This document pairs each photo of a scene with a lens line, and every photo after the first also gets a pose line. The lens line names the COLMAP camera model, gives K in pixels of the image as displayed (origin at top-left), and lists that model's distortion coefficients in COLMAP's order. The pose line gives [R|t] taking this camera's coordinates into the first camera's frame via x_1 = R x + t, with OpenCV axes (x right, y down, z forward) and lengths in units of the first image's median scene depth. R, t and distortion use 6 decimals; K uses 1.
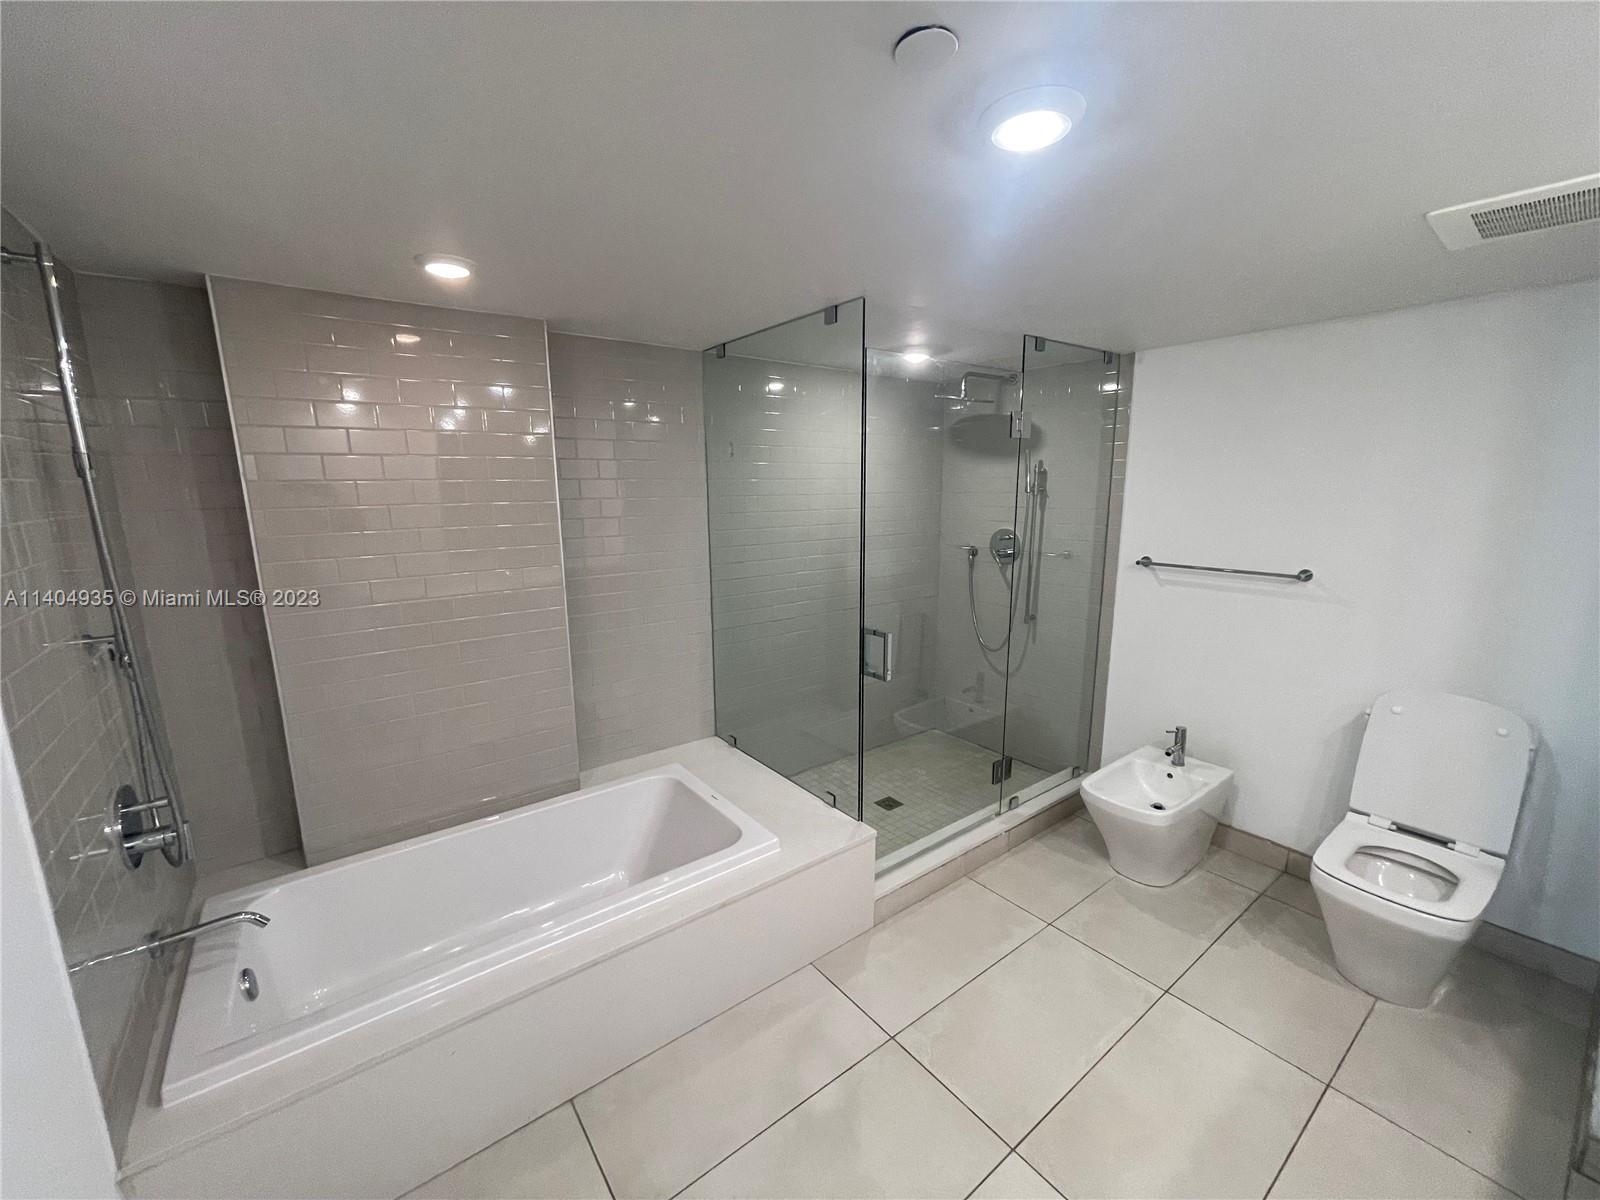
lens RADIAL K [[648.4, 0, 794.3], [0, 648.4, 604.2], [0, 0, 1]] dist [0.000119, 0.000644]
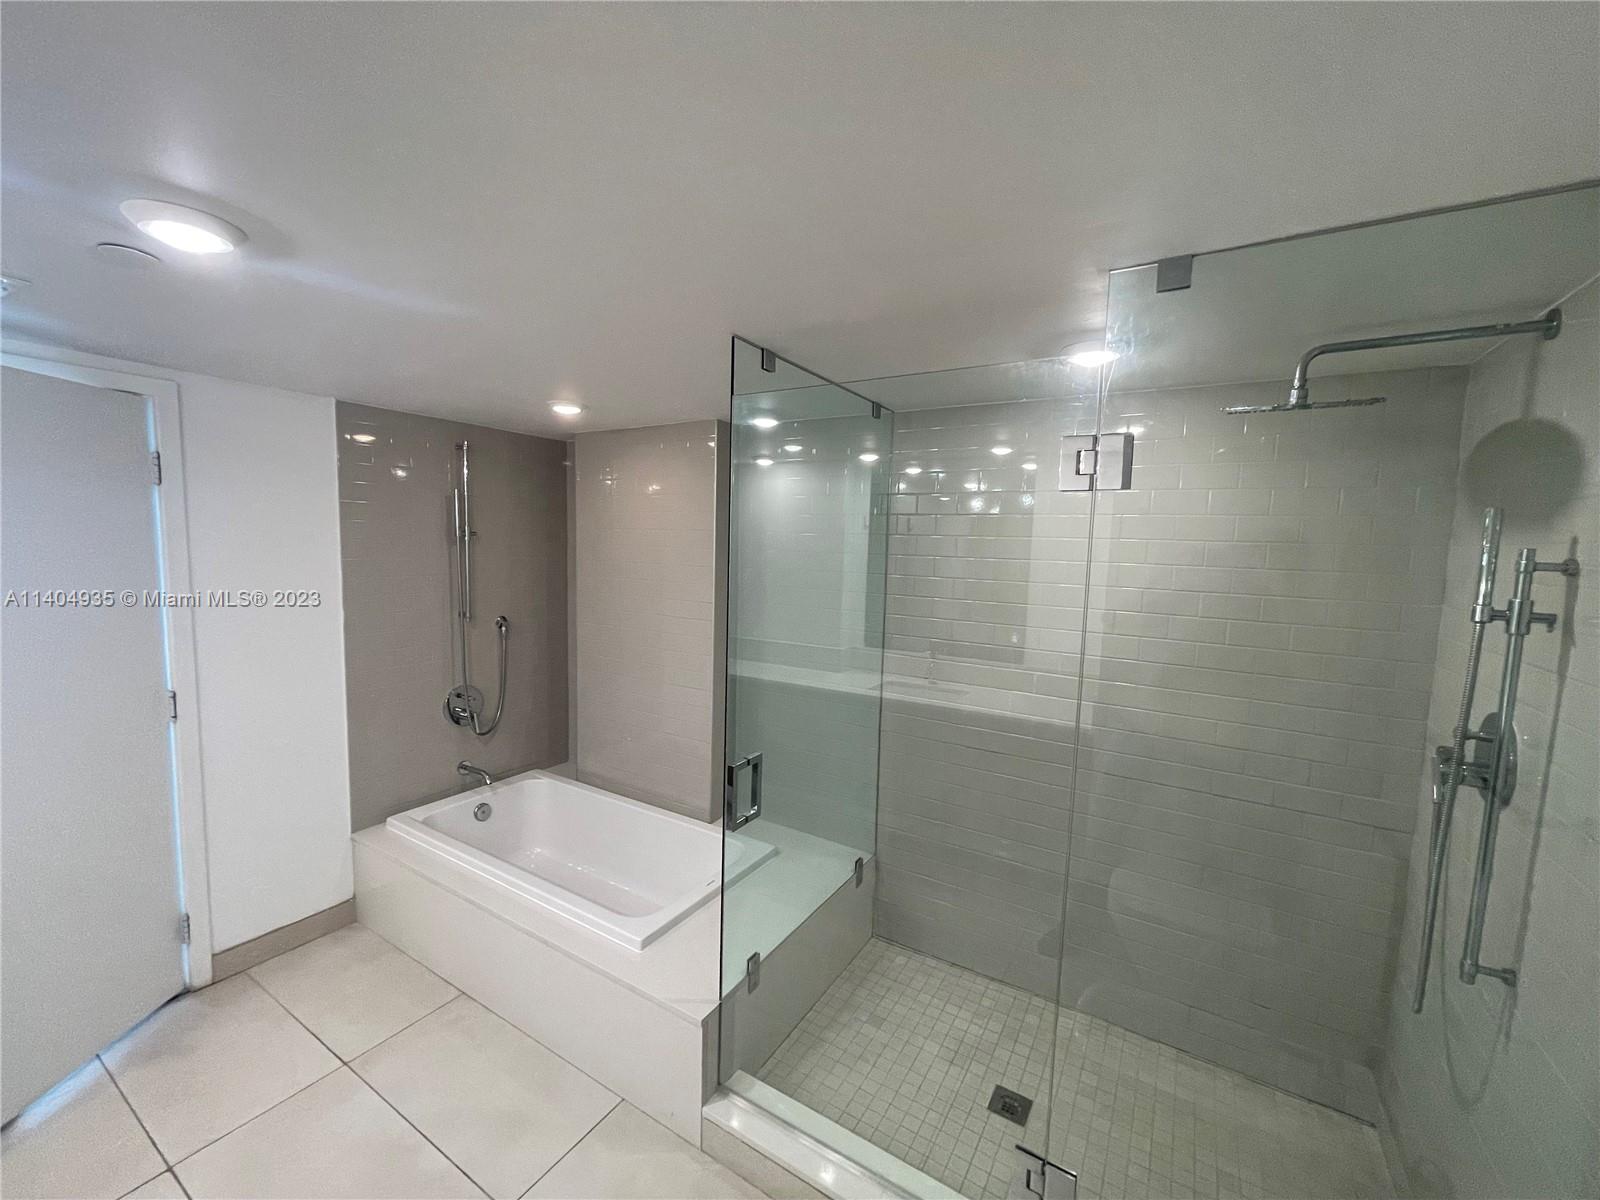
lens RADIAL K [[648.4, 0, 794.3], [0, 648.4, 604.2], [0, 0, 1]] dist [0.000119, 0.000644]
pose [[0.354633, 0.103752, -0.929232, 0.965375], [-0.202193, 0.978819, 0.032123, -0.200259], [0.912882, 0.176492, 0.368099, 0.872515]]
